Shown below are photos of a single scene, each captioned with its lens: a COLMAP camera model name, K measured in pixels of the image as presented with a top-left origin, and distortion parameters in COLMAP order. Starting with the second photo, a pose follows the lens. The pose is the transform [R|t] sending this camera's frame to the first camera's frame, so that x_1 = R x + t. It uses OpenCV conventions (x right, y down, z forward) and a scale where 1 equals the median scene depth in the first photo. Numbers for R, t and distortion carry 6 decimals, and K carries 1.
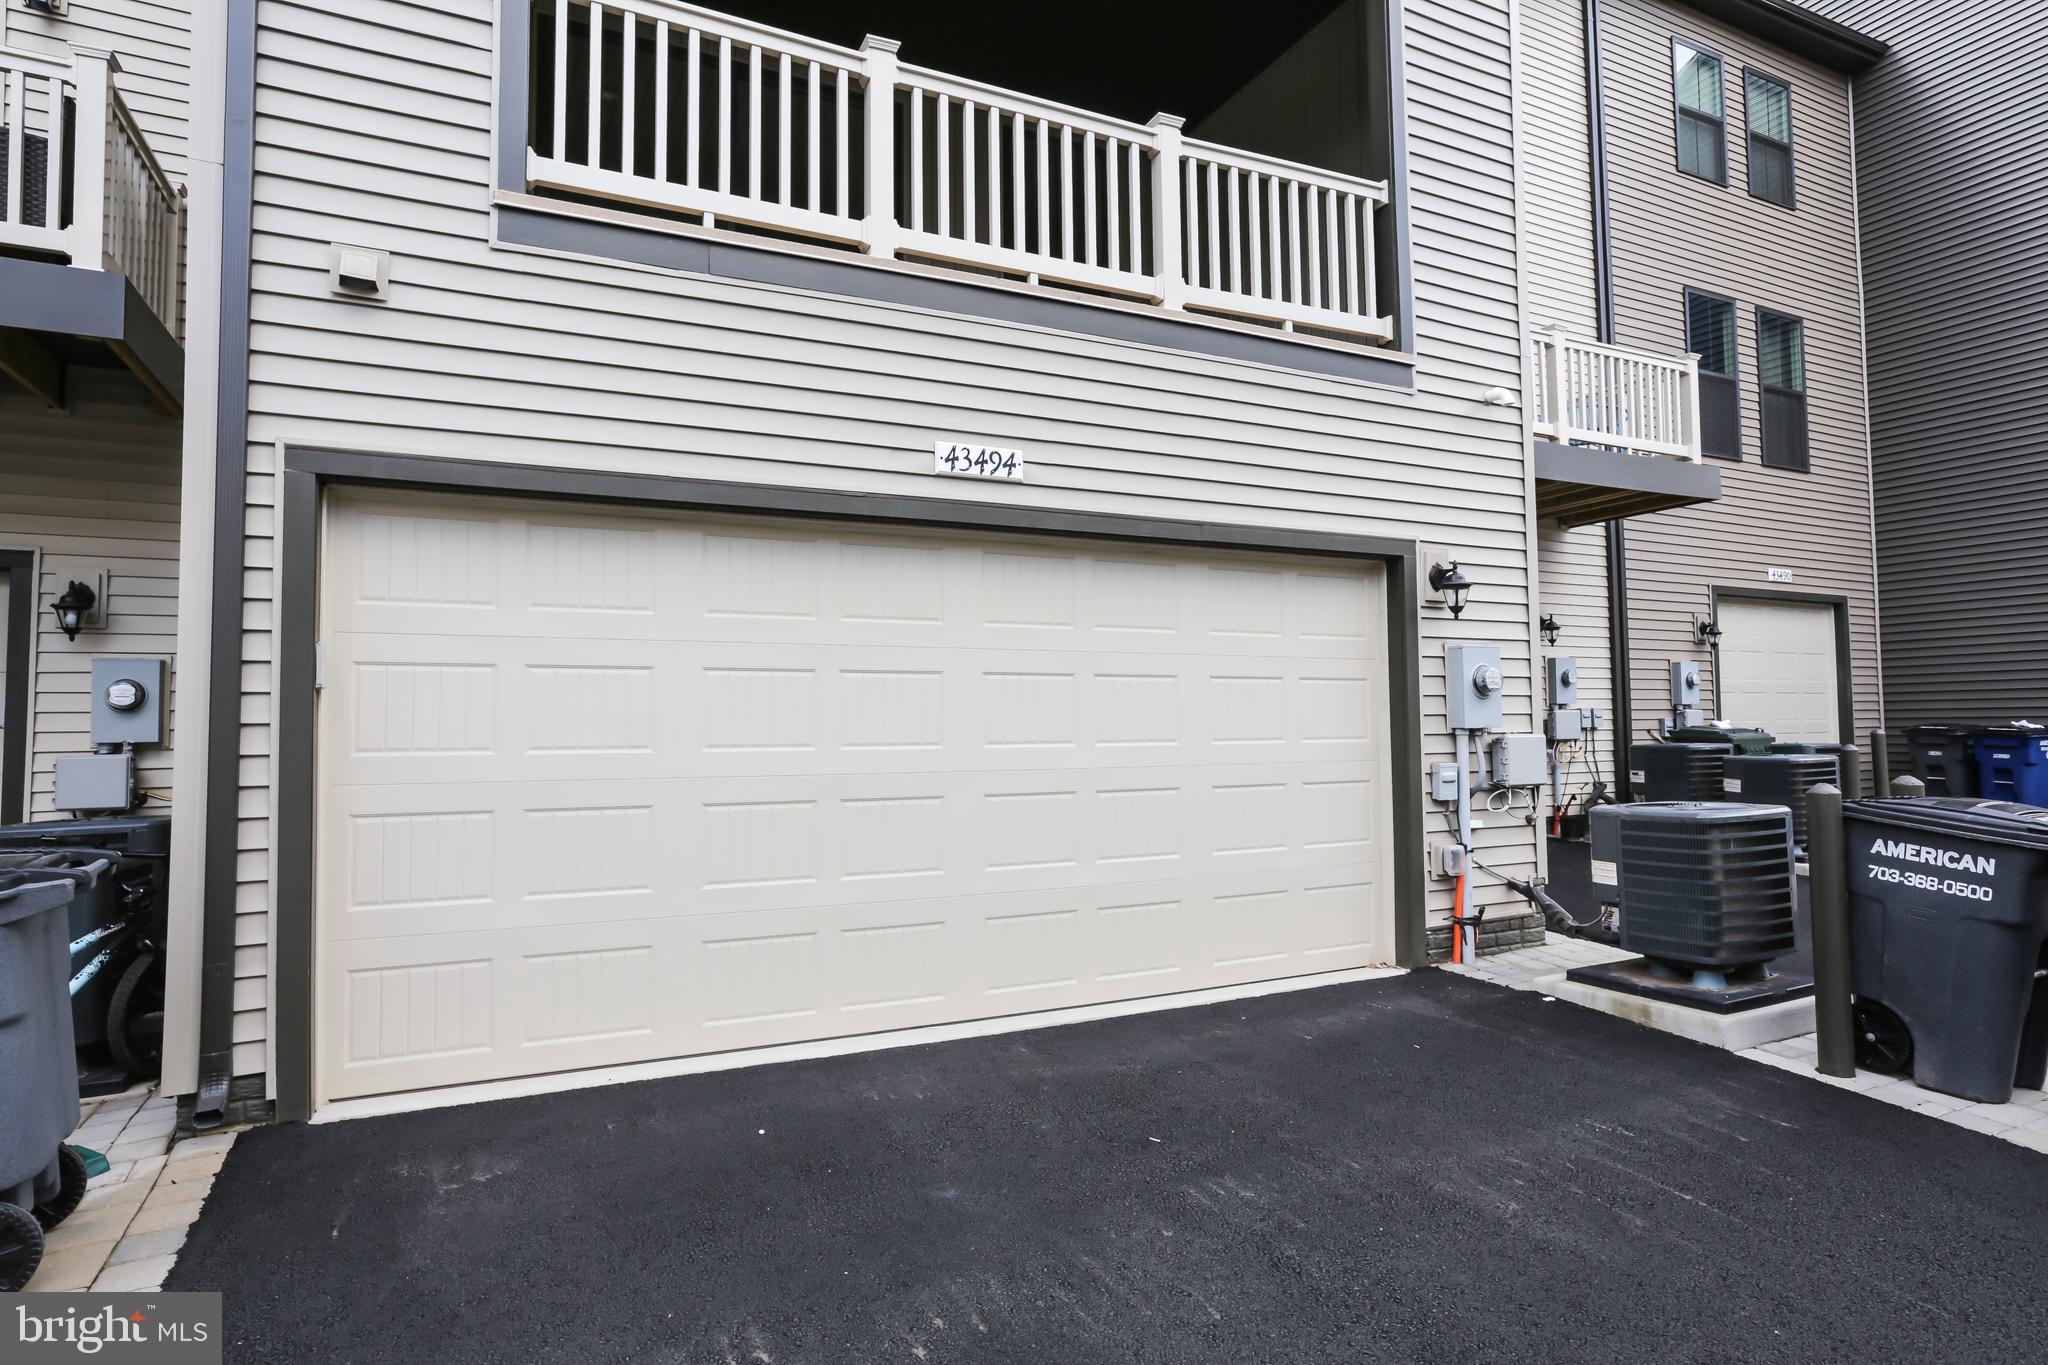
lens RADIAL K [[1119.1, 0, 1015.9], [0, 1119.1, 669.3], [0, 0, 1]] dist [-0.055635, 0.040453]
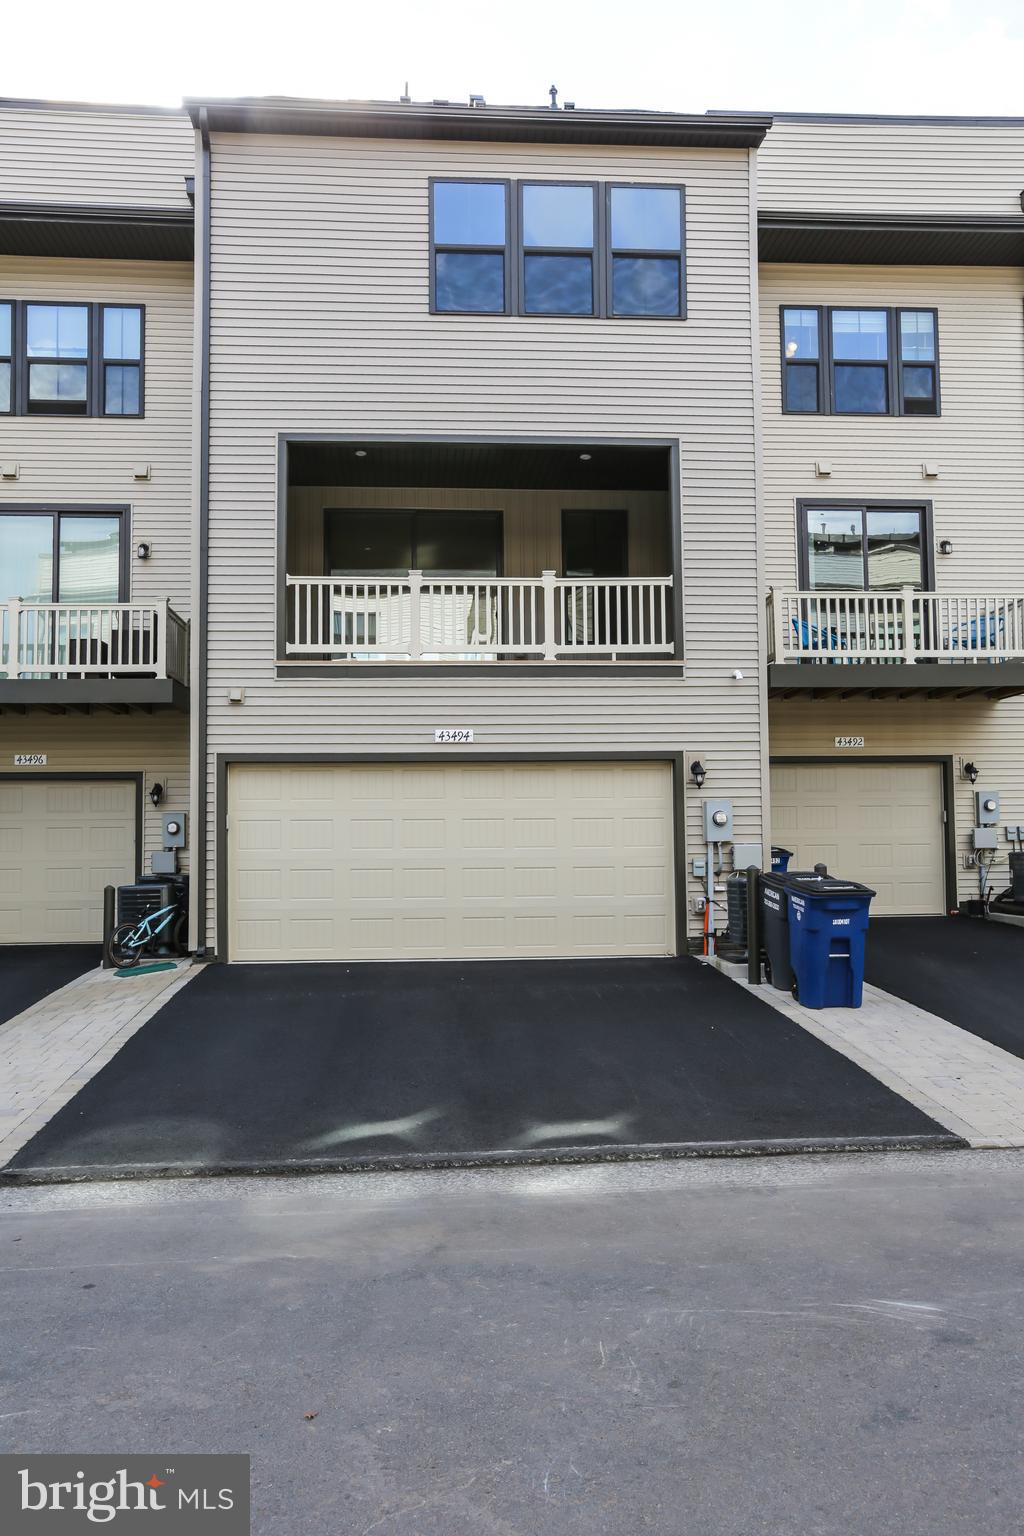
lens RADIAL K [[1167.7, 0, 512.0], [0, 1167.7, 768.0], [0, 0, 1]] dist [-0.010801, -0.000862]
pose [[0.926930, -0.022750, -0.374544, 0.888831], [0.020342, 0.999739, -0.010384, -0.068764], [0.374683, 0.002006, 0.927151, -1.157518]]
